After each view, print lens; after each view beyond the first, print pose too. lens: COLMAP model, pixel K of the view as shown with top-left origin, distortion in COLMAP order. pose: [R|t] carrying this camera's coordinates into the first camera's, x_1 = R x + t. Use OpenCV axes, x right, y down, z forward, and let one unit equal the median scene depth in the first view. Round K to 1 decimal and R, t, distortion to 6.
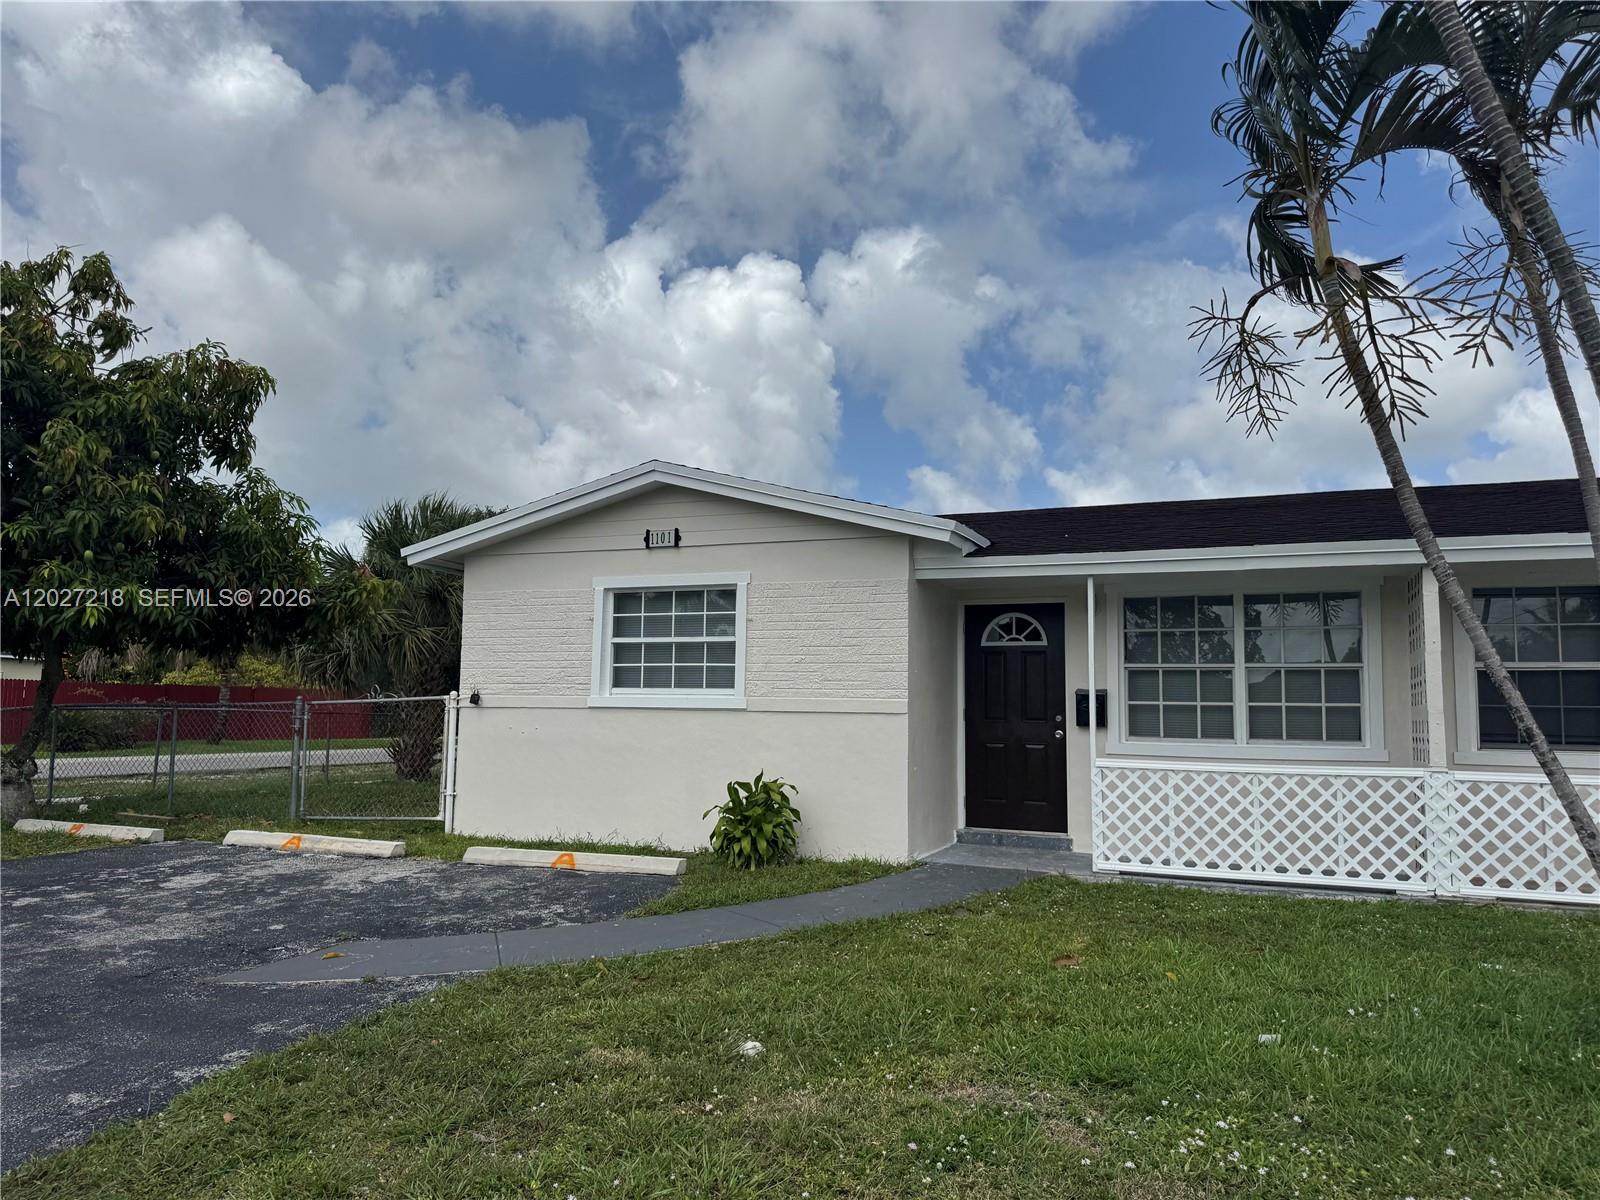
lens RADIAL K [[1139.3, 0, 793.9], [0, 1139.3, 596.9], [0, 0, 1]] dist [0.033314, -0.051660]
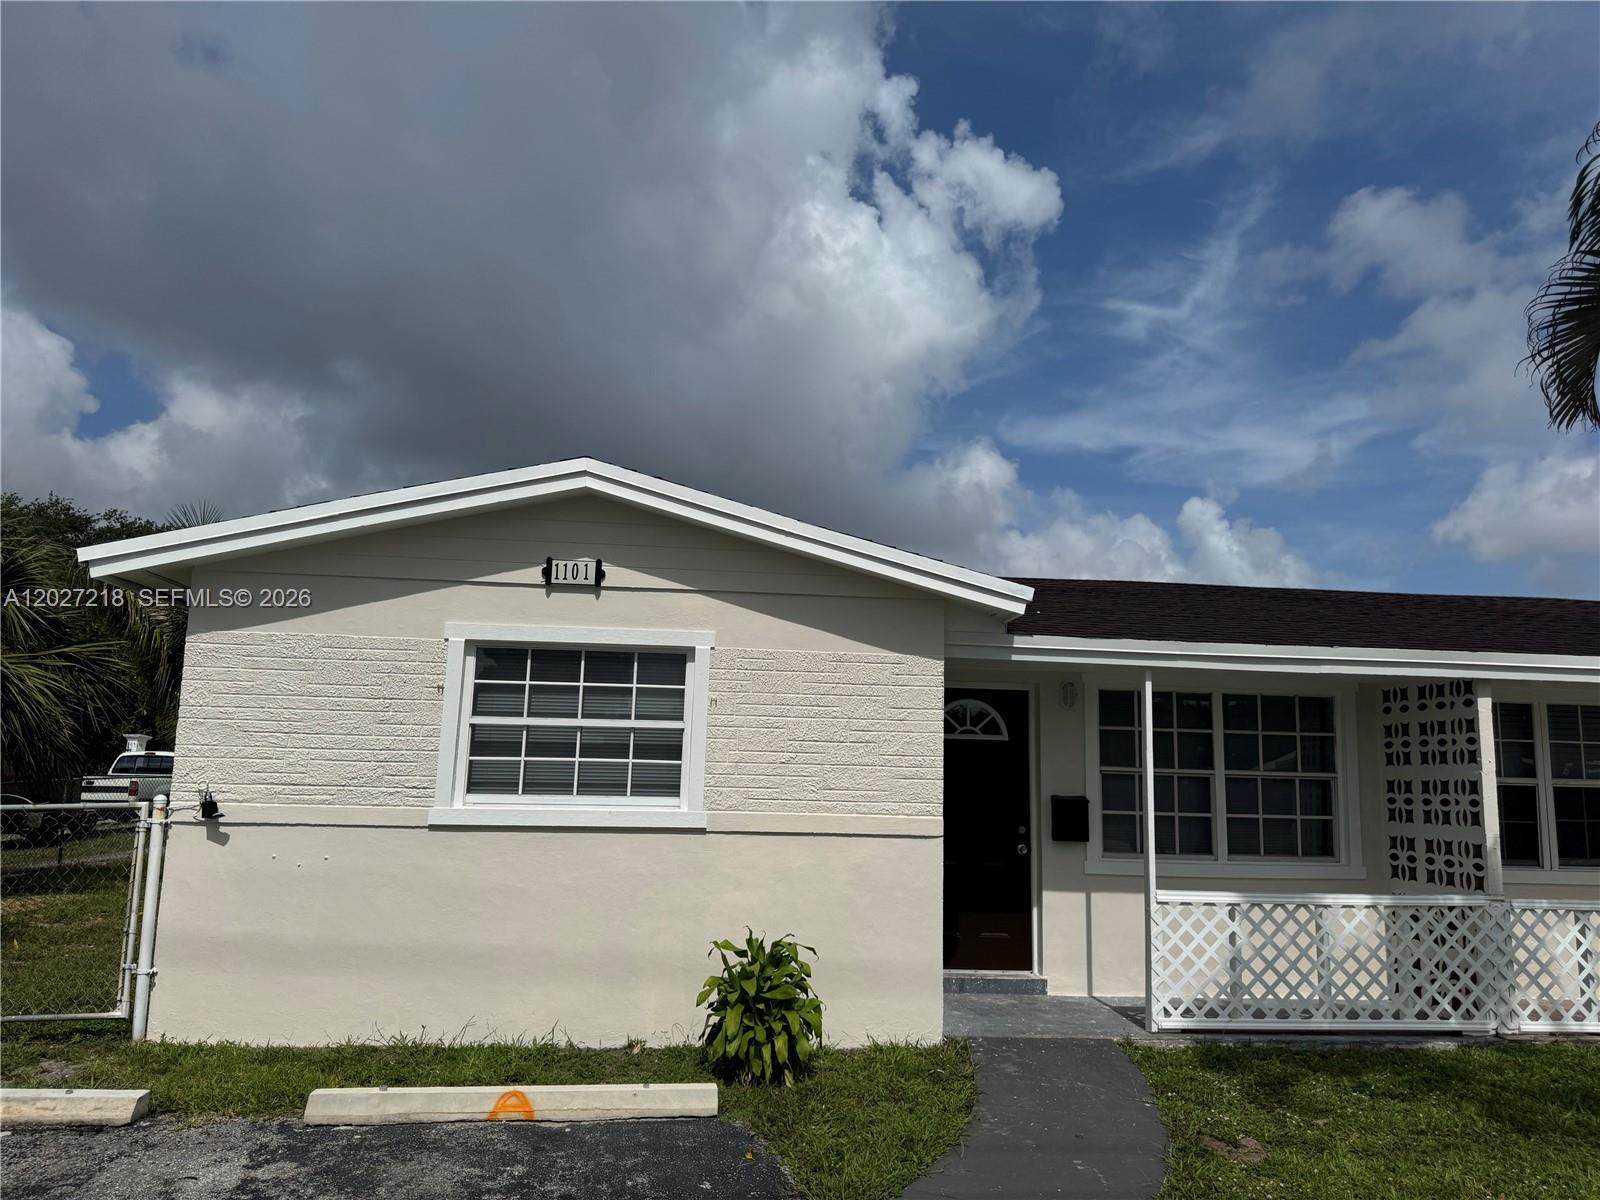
lens RADIAL K [[1139.3, 0, 807.6], [0, 1139.3, 604.5], [0, 0, 1]] dist [0.033314, -0.051660]
pose [[0.880240, 0.075684, 0.468454, -0.315201], [-0.059451, 0.997010, -0.049368, -0.007543], [-0.470790, 0.015606, 0.882107, 0.344222]]
